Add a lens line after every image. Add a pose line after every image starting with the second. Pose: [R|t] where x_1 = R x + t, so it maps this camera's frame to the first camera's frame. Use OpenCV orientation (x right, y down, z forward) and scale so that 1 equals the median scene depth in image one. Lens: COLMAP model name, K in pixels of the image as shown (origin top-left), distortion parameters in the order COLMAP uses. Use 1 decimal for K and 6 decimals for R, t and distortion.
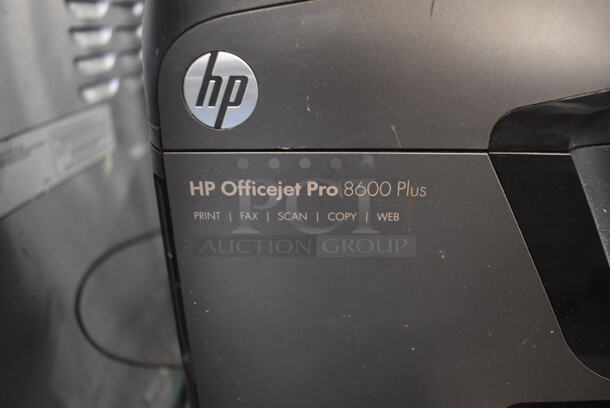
lens RADIAL K [[465.2, 0, 305.0], [0, 465.2, 204.0], [0, 0, 1]] dist [-0.092694, 0.005520]
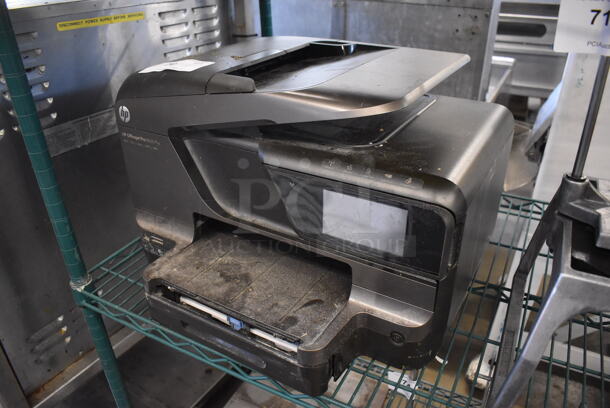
lens RADIAL K [[465.2, 0, 305.0], [0, 465.2, 204.0], [0, 0, 1]] dist [-0.092694, 0.005520]
pose [[0.883295, 0.233194, -0.406707, 3.210053], [-0.181131, 0.969903, 0.162728, -0.411584], [0.432413, -0.070070, 0.898949, -2.194639]]
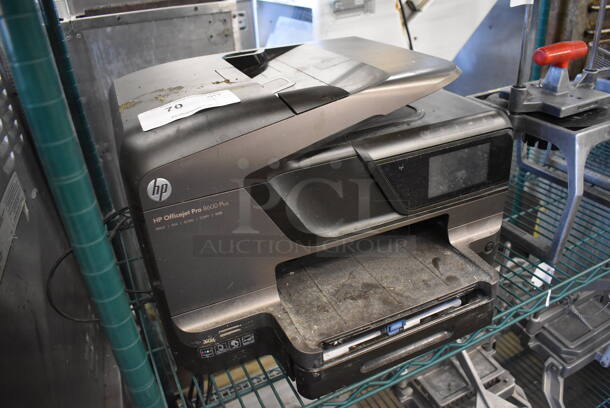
lens RADIAL K [[465.2, 0, 305.0], [0, 465.2, 204.0], [0, 0, 1]] dist [-0.092694, 0.005520]
pose [[0.897813, -0.245401, 0.365663, -0.438275], [0.210824, 0.968523, 0.132351, -0.334408], [-0.386632, -0.041736, 0.921289, -2.168764]]
